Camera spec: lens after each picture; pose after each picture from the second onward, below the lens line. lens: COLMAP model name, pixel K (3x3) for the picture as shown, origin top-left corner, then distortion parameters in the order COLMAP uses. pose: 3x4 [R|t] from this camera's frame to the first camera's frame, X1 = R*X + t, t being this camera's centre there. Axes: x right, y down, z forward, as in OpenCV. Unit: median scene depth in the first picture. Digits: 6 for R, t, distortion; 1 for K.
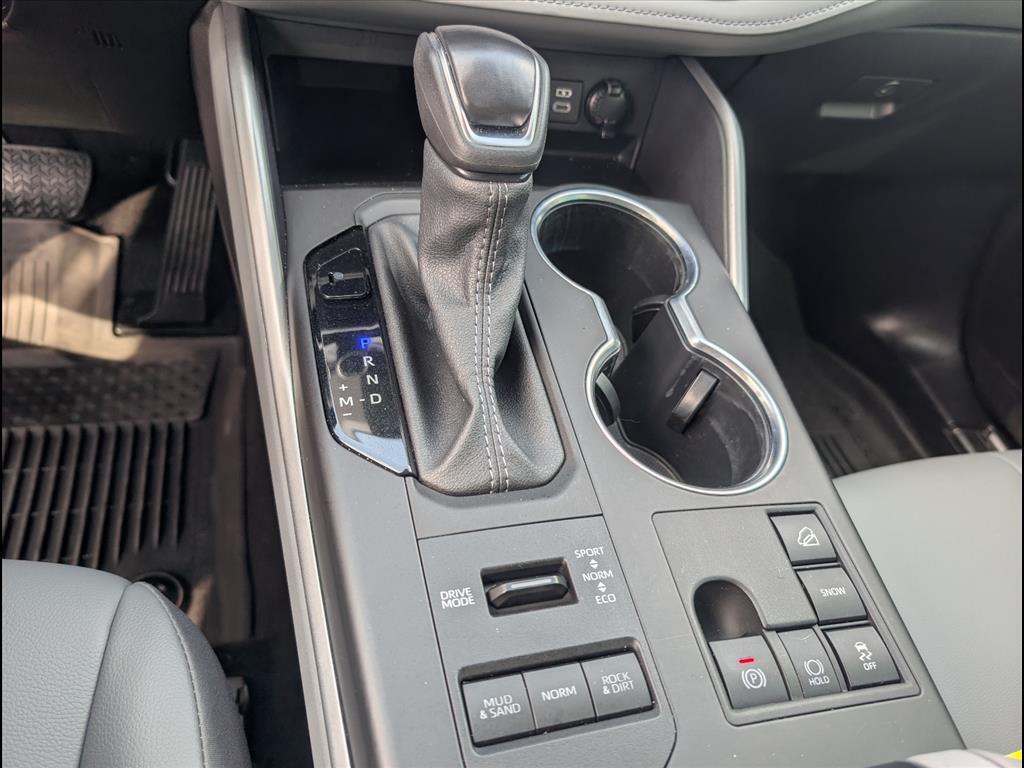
lens RADIAL K [[724.8, 0, 509.8], [0, 724.8, 383.1], [0, 0, 1]] dist [-0.028087, 0.001140]
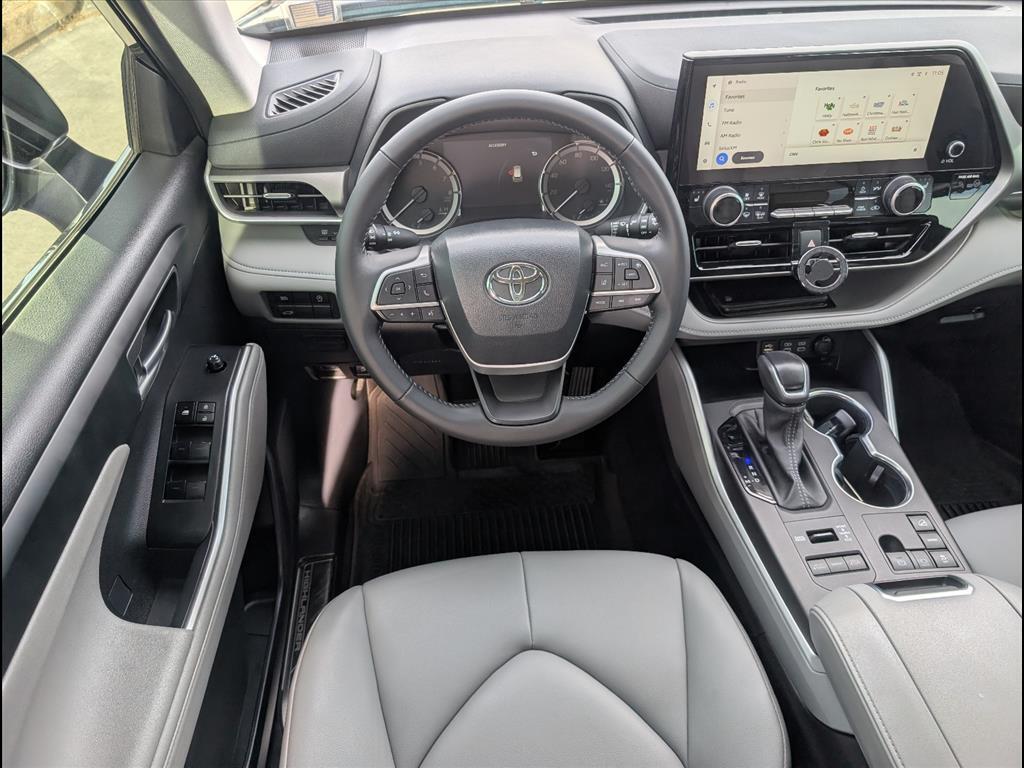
lens RADIAL K [[735.4, 0, 518.0], [0, 735.4, 384.0], [0, 0, 1]] dist [0.004163, 0.008394]
pose [[0.970687, -0.074049, -0.228655, -0.443022], [0.043002, 0.989513, -0.137897, 0.005112], [0.236468, 0.124022, 0.963691, -2.320205]]
